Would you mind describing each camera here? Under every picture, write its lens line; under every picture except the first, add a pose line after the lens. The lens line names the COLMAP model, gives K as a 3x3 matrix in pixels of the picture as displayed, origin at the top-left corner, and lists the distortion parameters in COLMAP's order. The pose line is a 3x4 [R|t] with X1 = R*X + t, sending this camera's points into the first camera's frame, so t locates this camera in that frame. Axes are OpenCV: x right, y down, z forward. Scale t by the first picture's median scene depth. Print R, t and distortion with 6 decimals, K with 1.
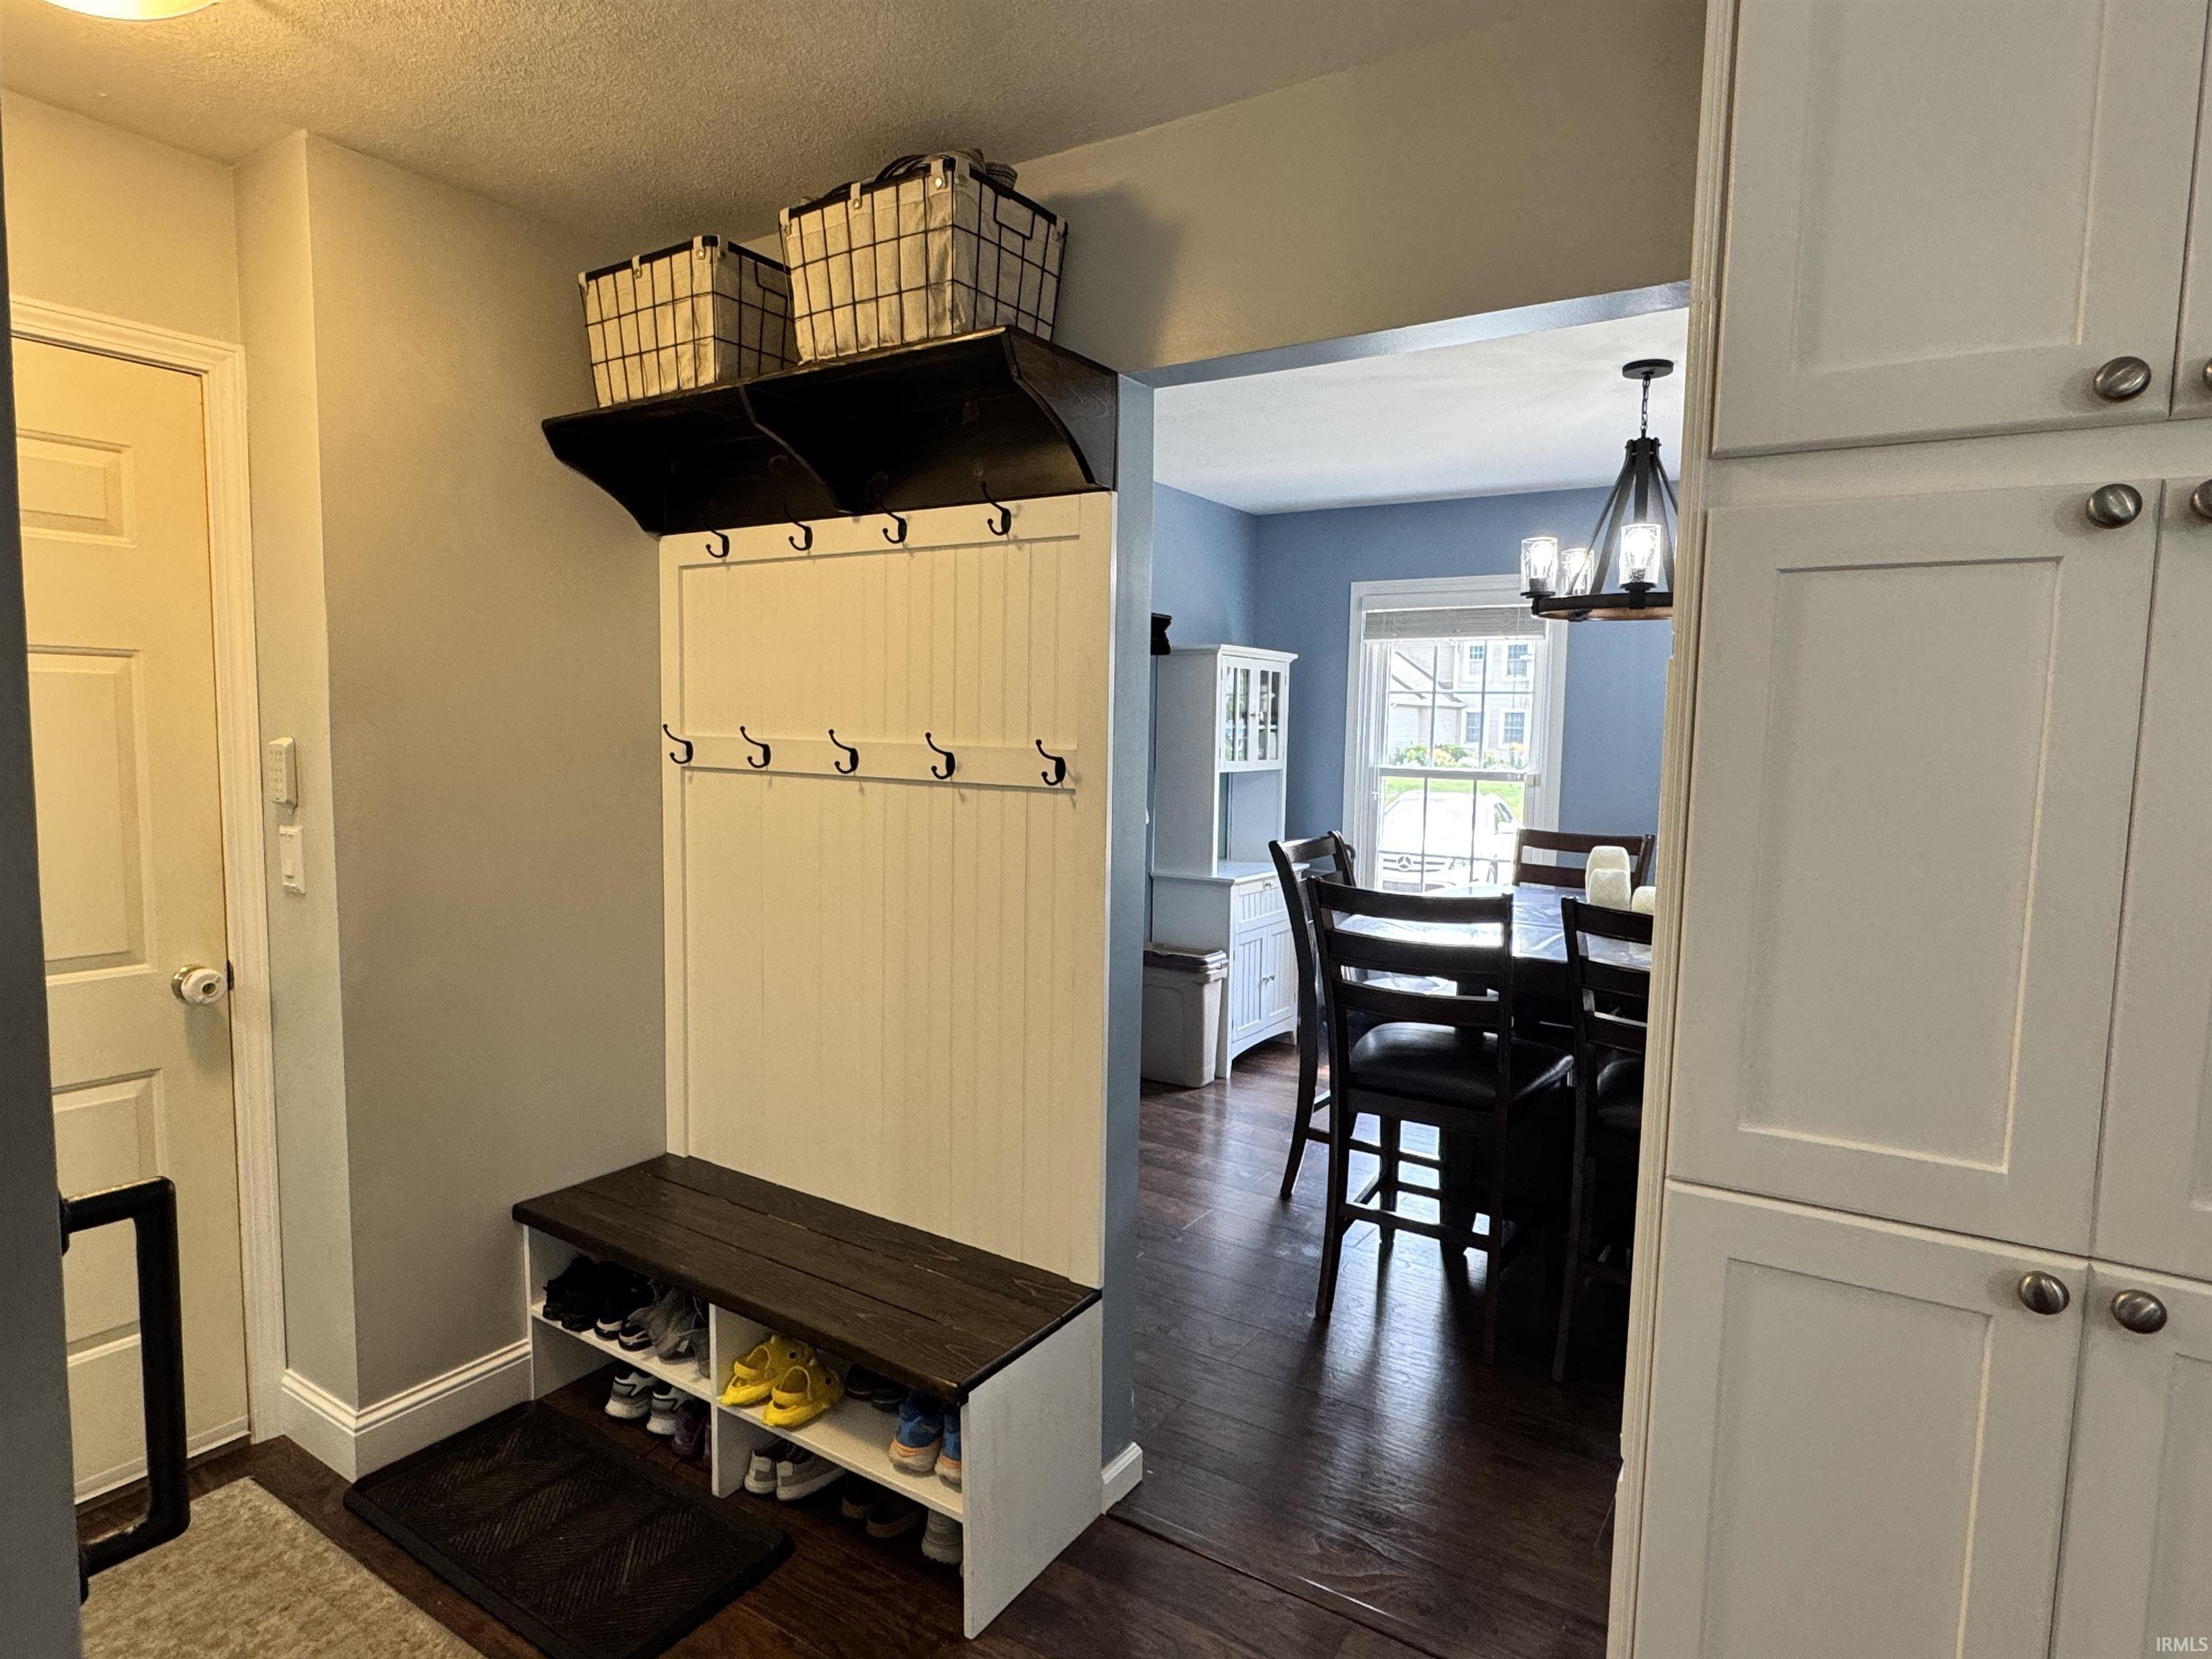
lens RADIAL K [[1246.3, 0, 1096.4], [0, 1246.3, 833.5], [0, 0, 1]] dist [-0.003385, 0.000412]
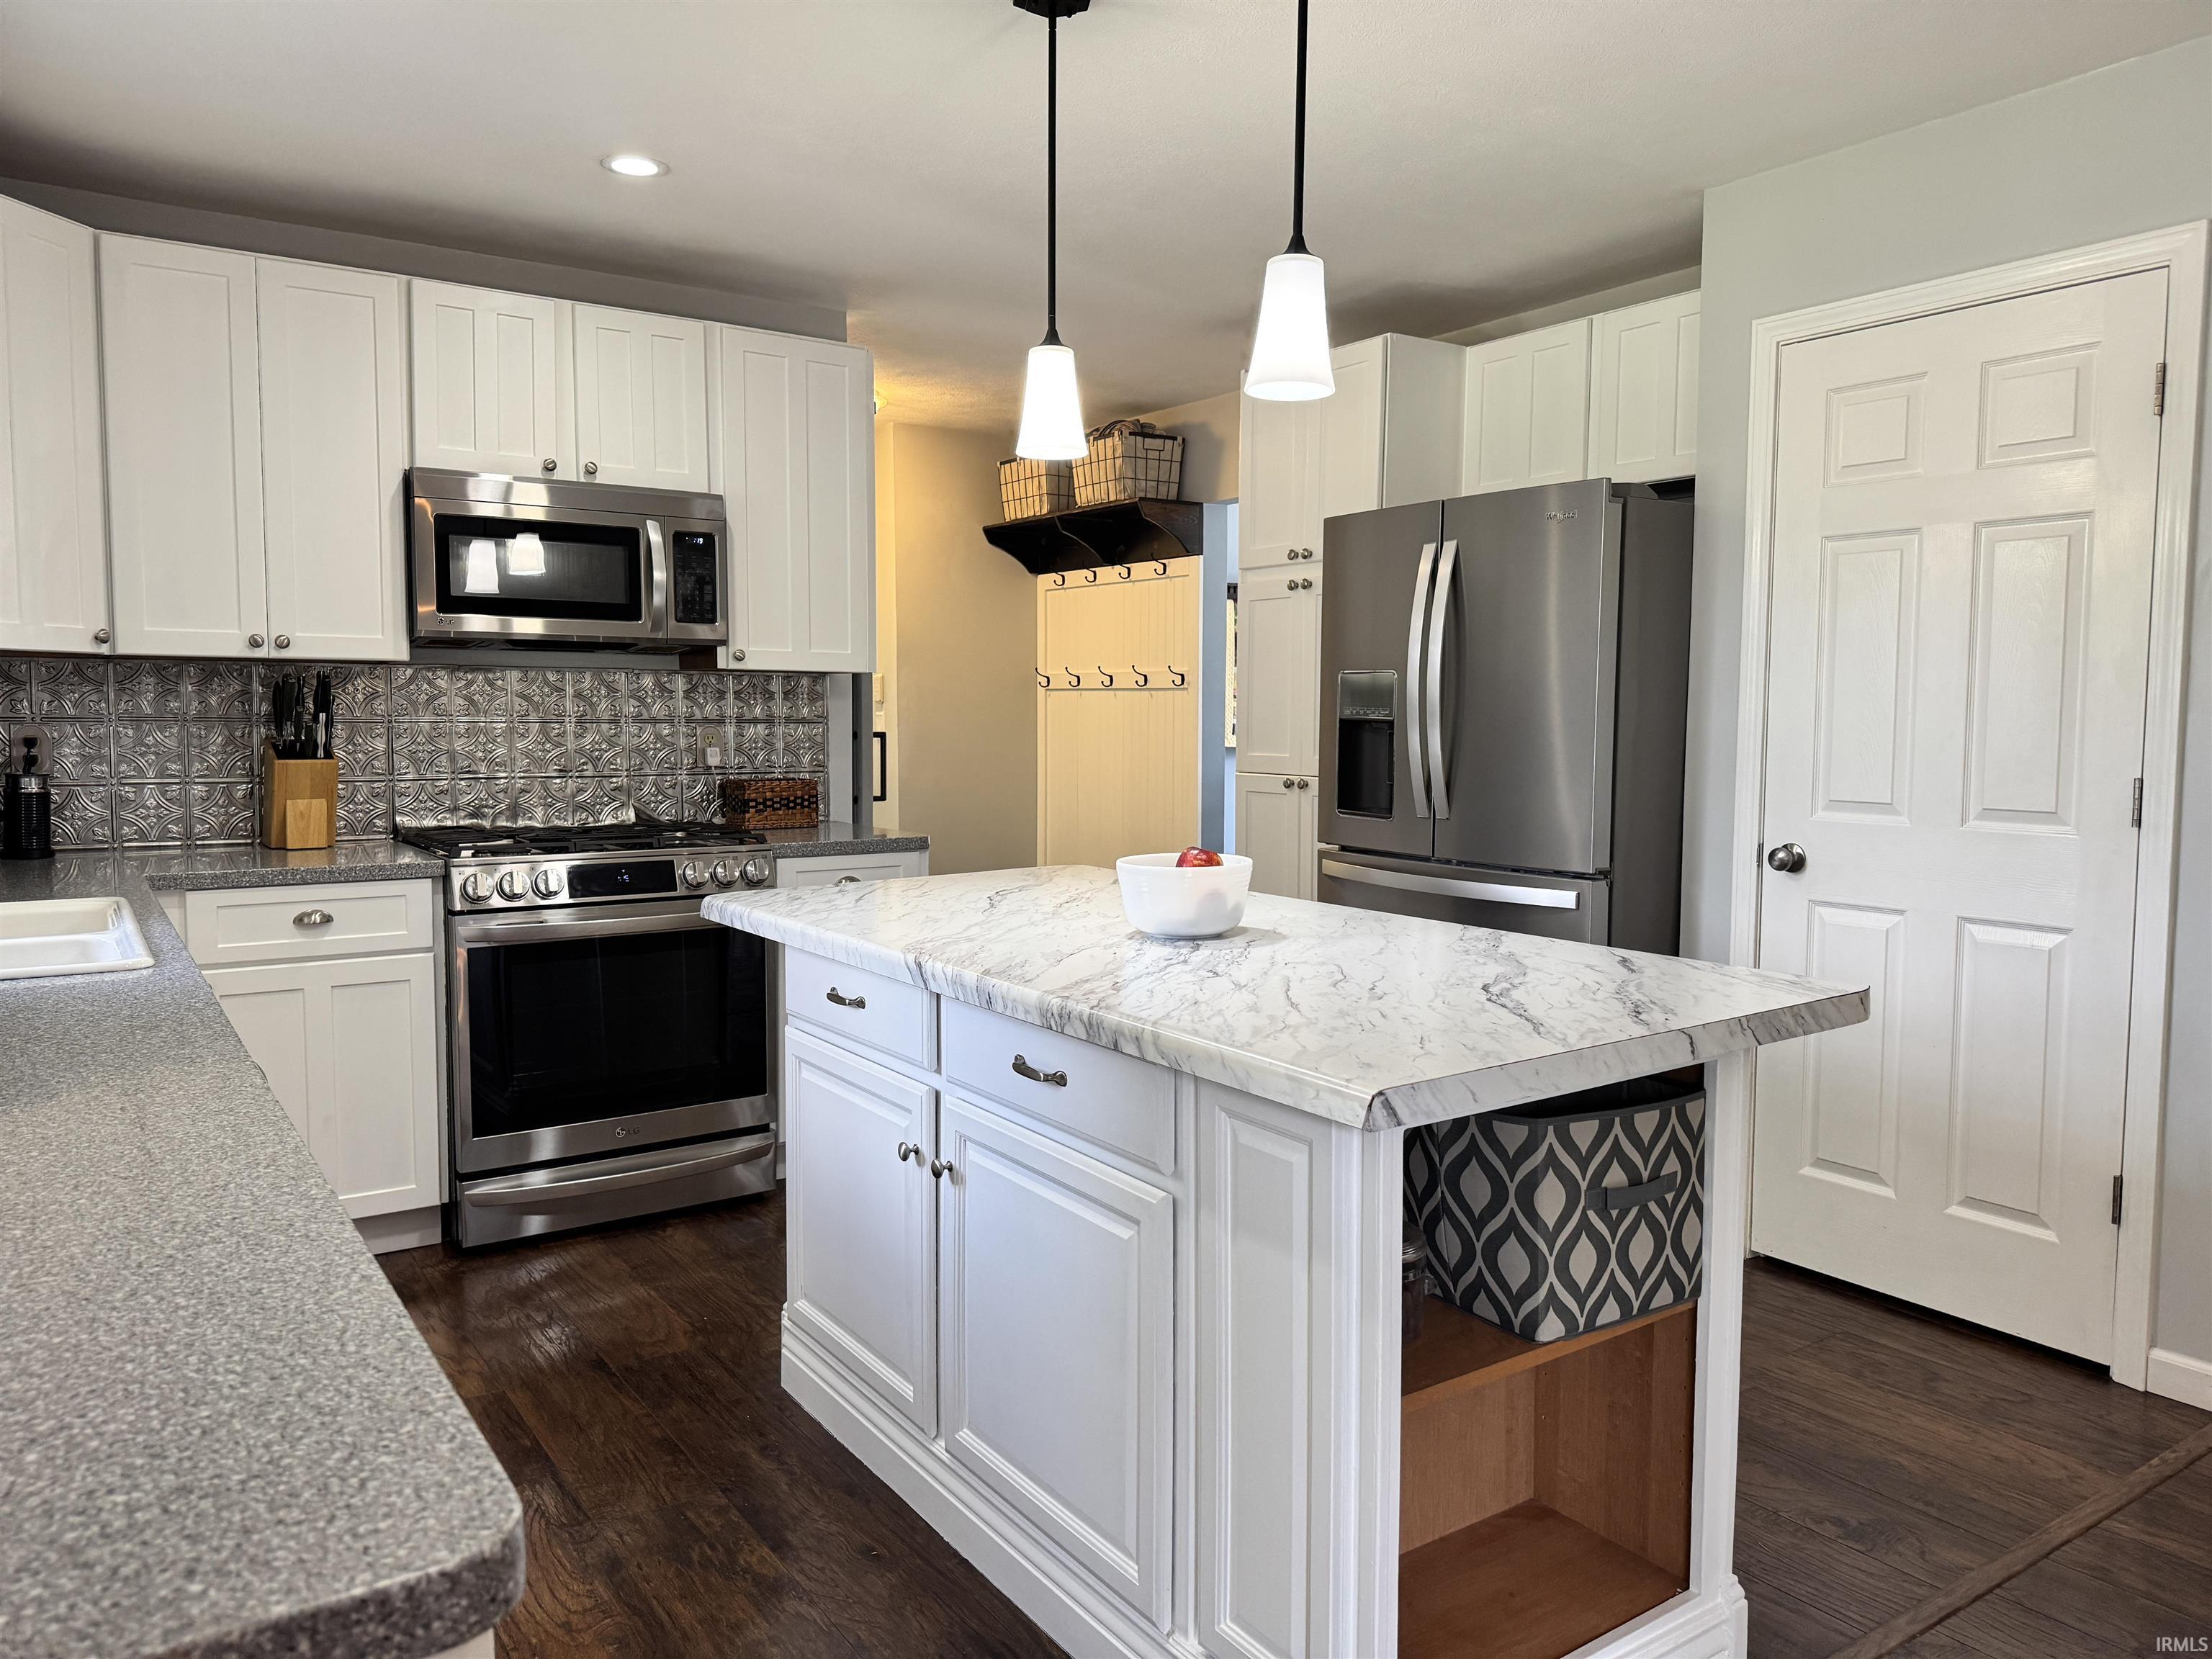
lens RADIAL K [[1545.7, 0, 1106.0], [0, 1545.7, 829.5], [0, 0, 1]] dist [0.060528, -0.078654]
pose [[0.925637, 0.011215, -0.378246, 0.846491], [-0.015536, 0.999844, -0.008374, 0.230525], [0.378093, 0.013627, 0.925667, -1.527832]]
